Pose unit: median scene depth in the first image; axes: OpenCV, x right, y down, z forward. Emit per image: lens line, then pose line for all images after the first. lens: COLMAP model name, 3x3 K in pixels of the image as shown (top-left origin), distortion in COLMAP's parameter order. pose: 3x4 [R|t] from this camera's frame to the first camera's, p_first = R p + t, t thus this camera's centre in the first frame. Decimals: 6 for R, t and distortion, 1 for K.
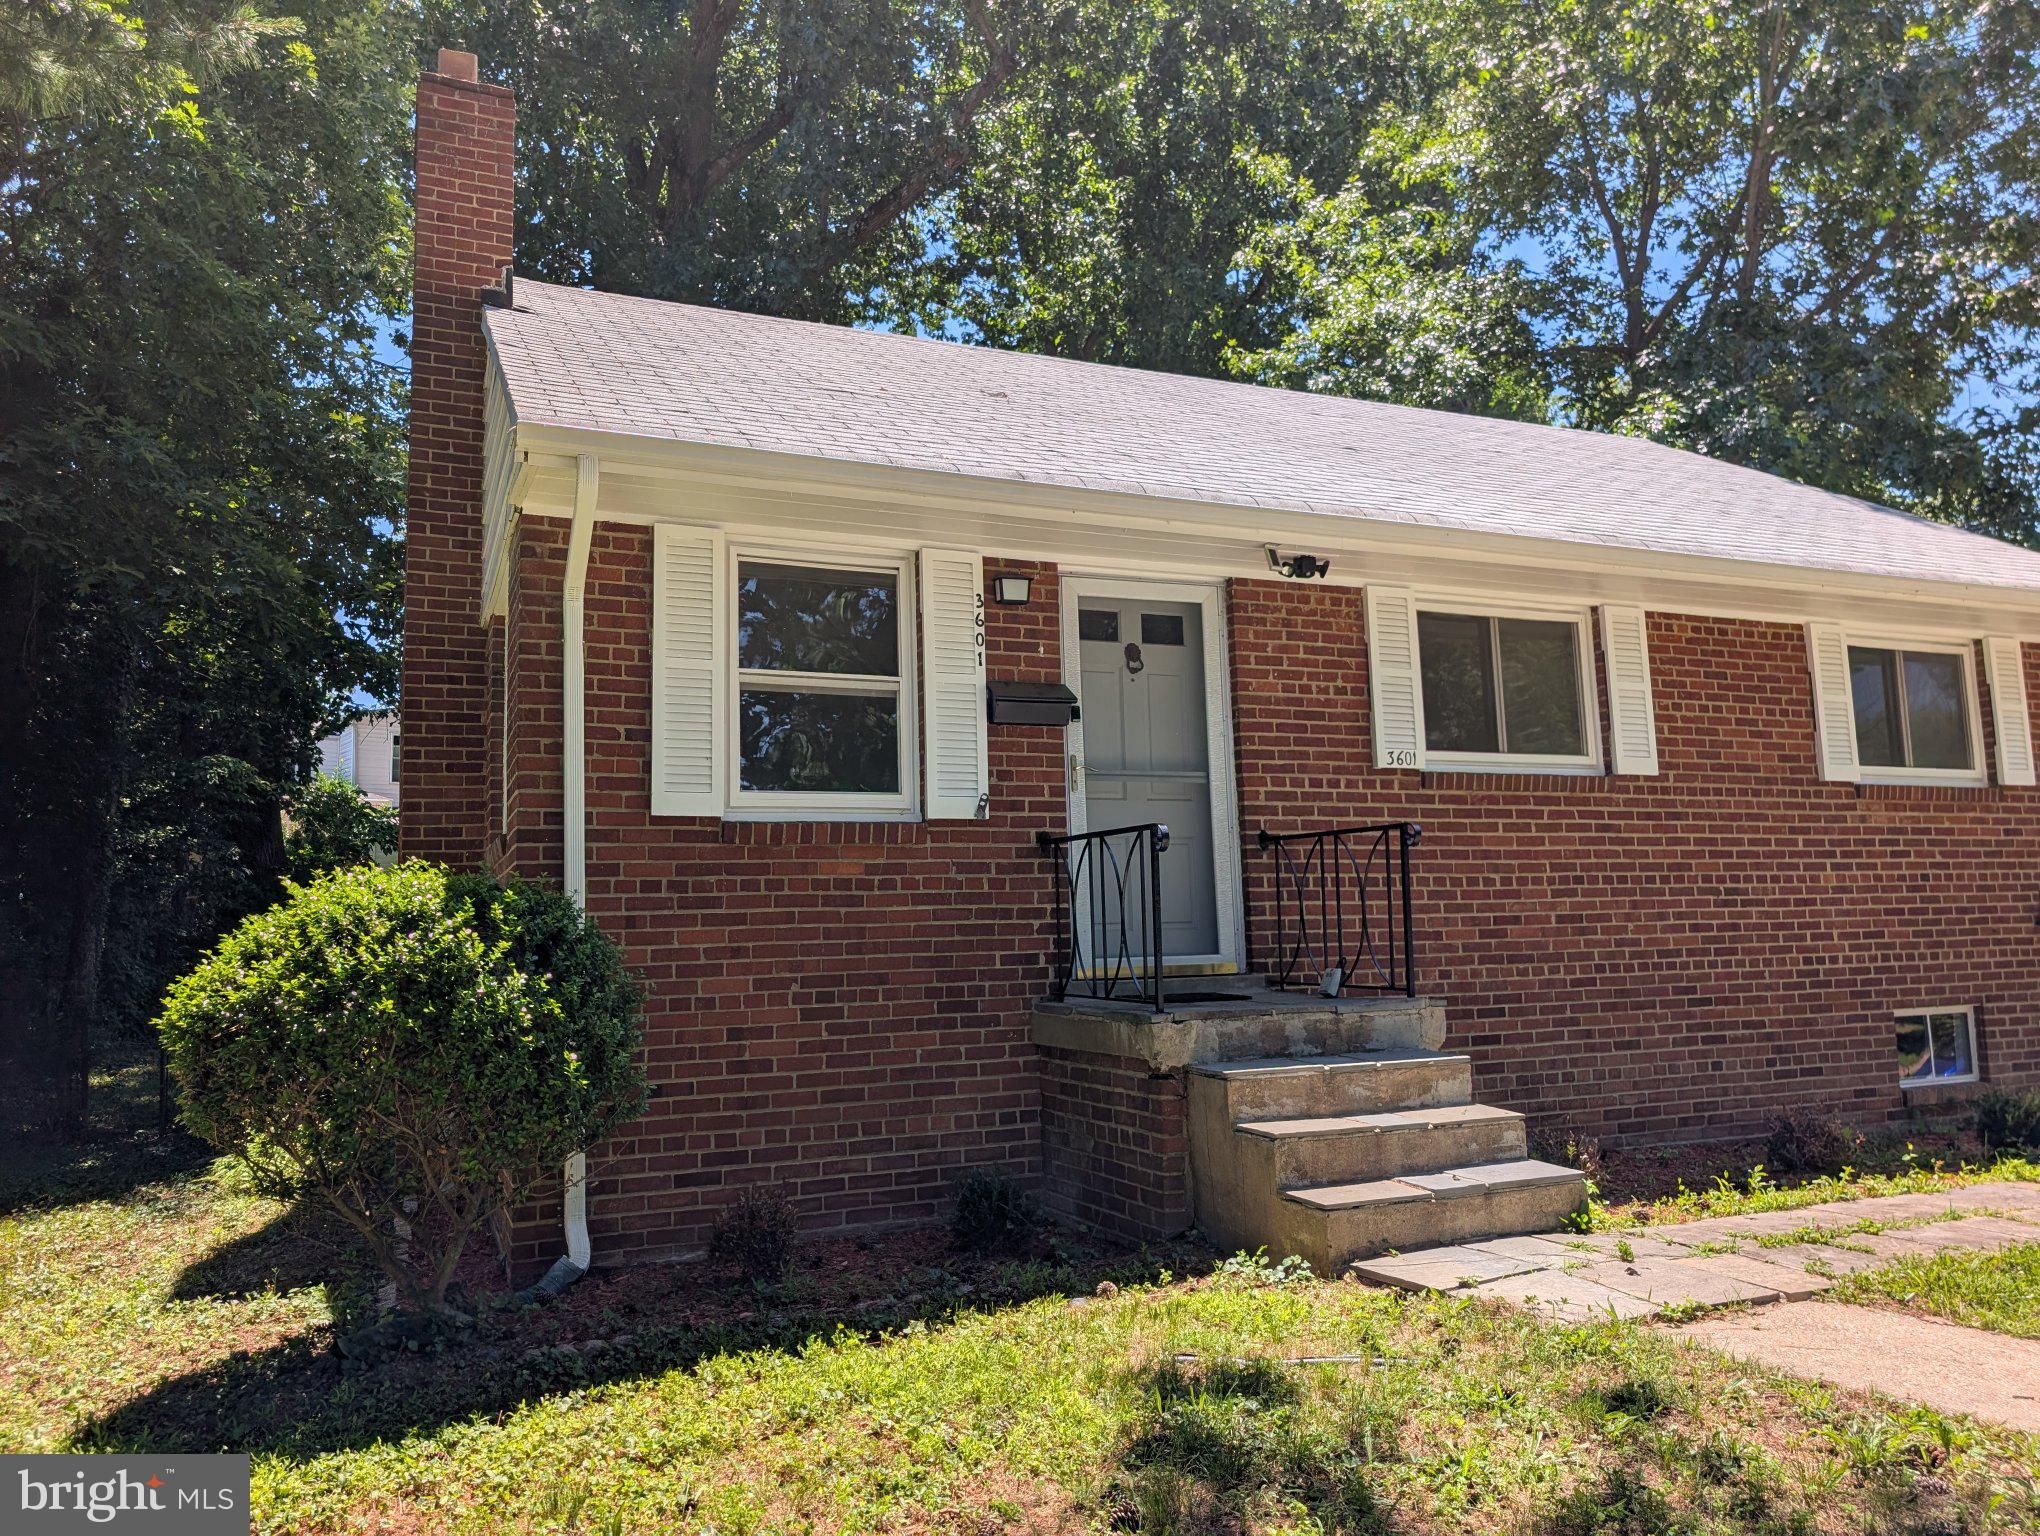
lens RADIAL K [[1449.0, 0, 1020.0], [0, 1449.0, 768.0], [0, 0, 1]] dist [0.066437, 0.000441]
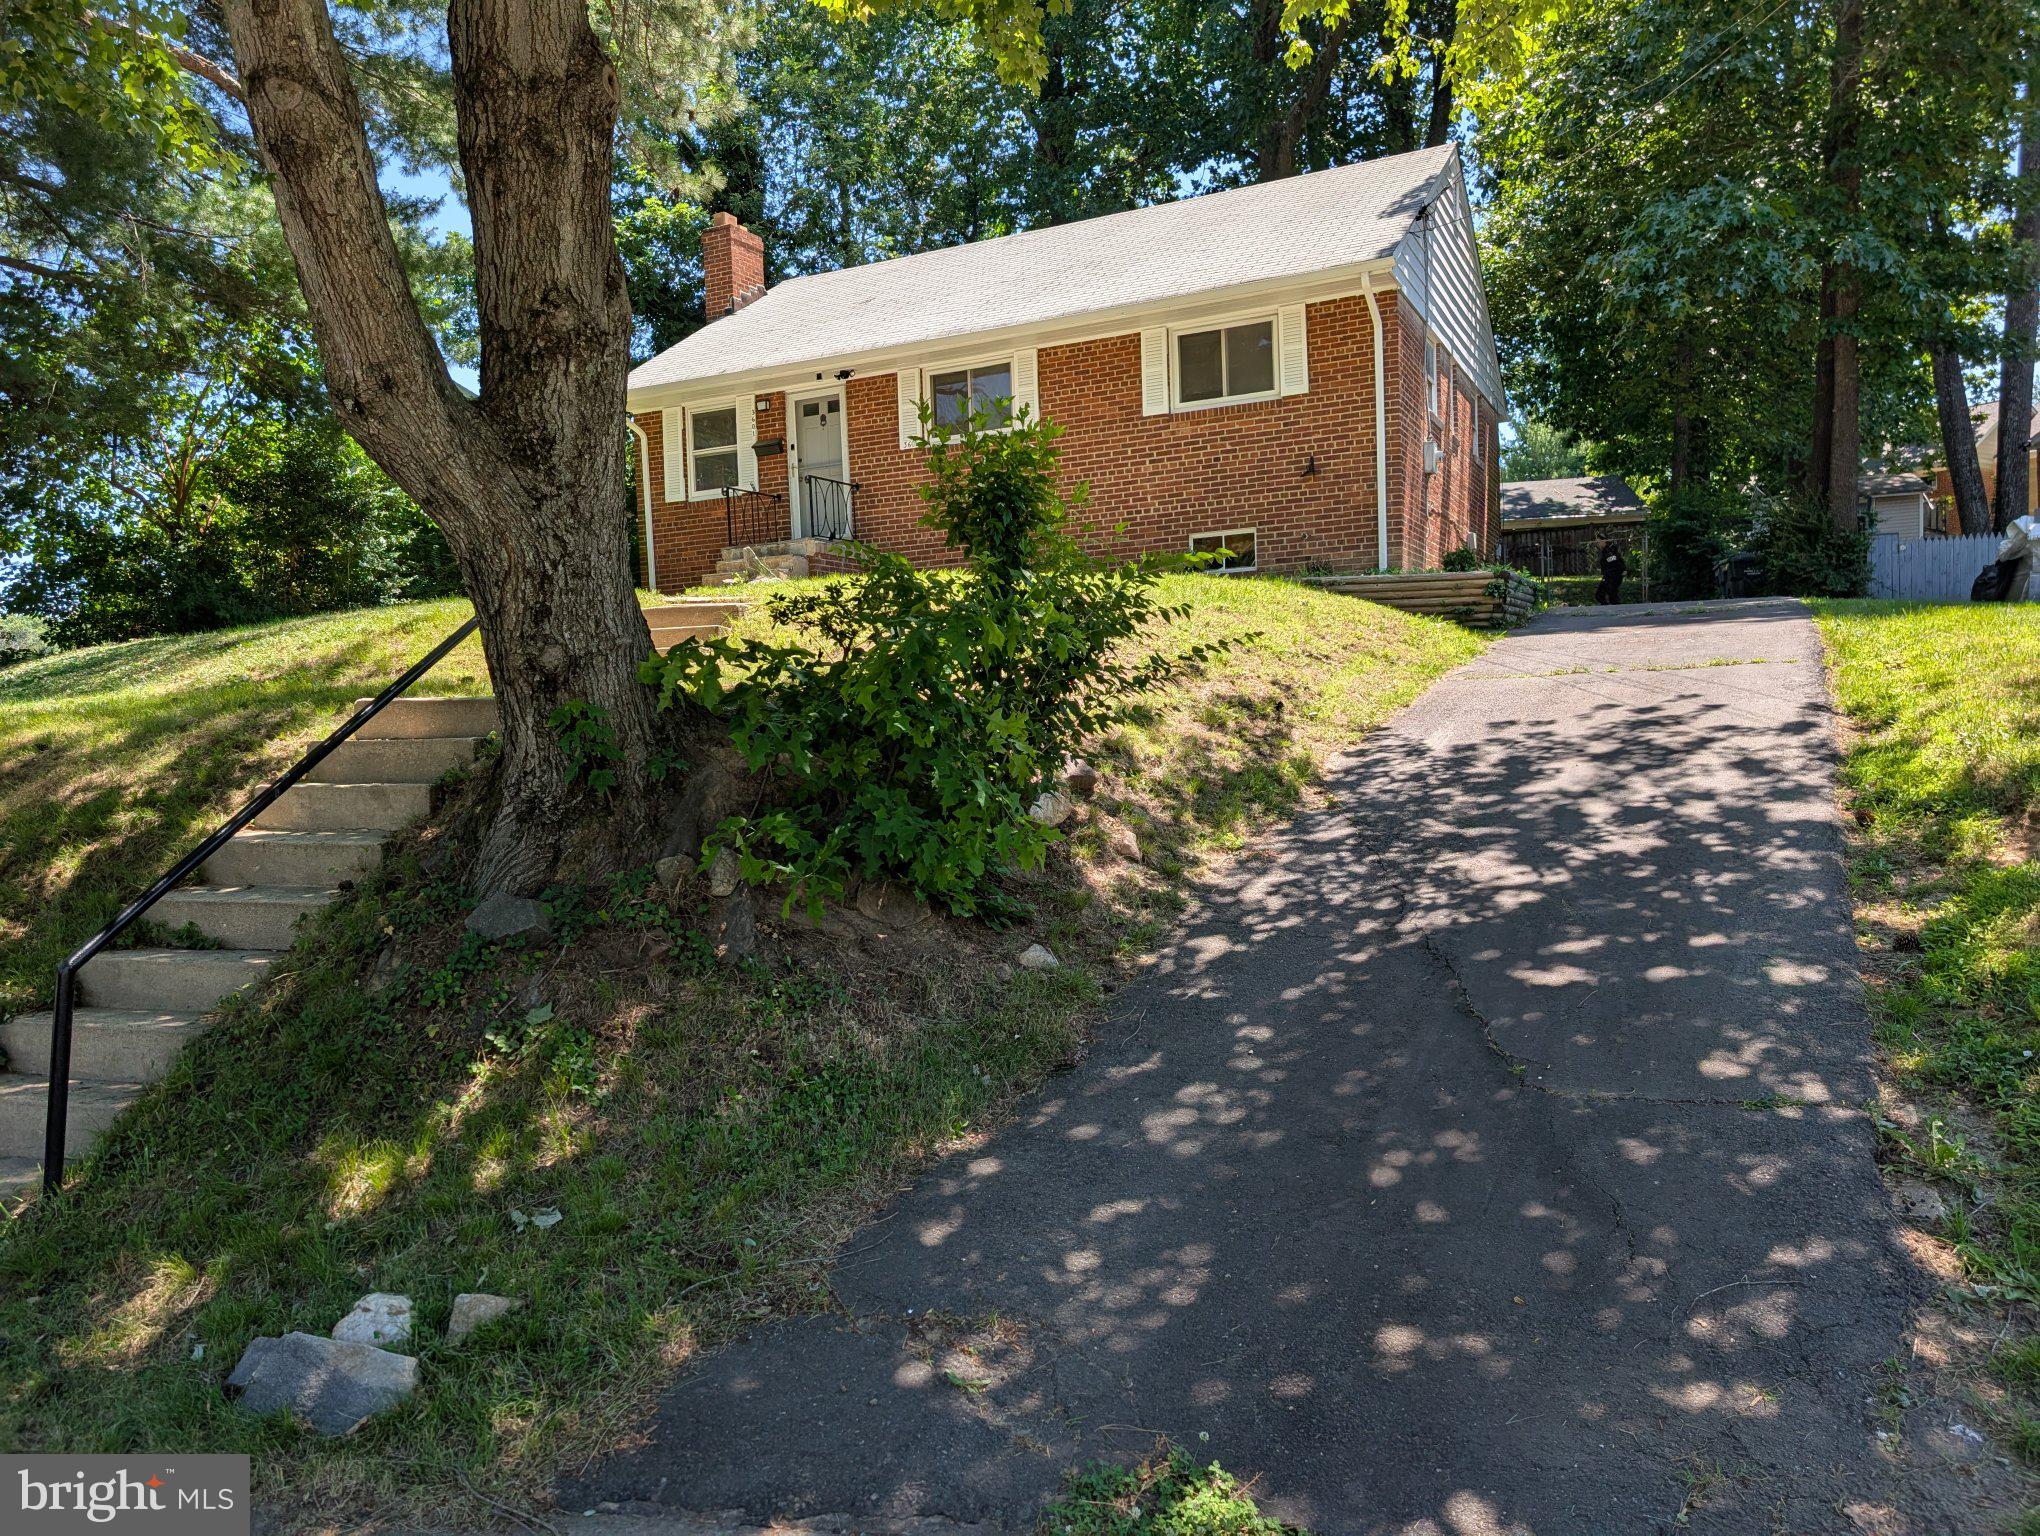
lens RADIAL K [[1449.0, 0, 1020.0], [0, 1449.0, 768.0], [0, 0, 1]] dist [0.066437, 0.000441]
pose [[0.650986, 0.020668, -0.758809, 2.333687], [0.108535, 0.986824, 0.119991, 0.265915], [0.751291, -0.160470, 0.640165, -0.488547]]
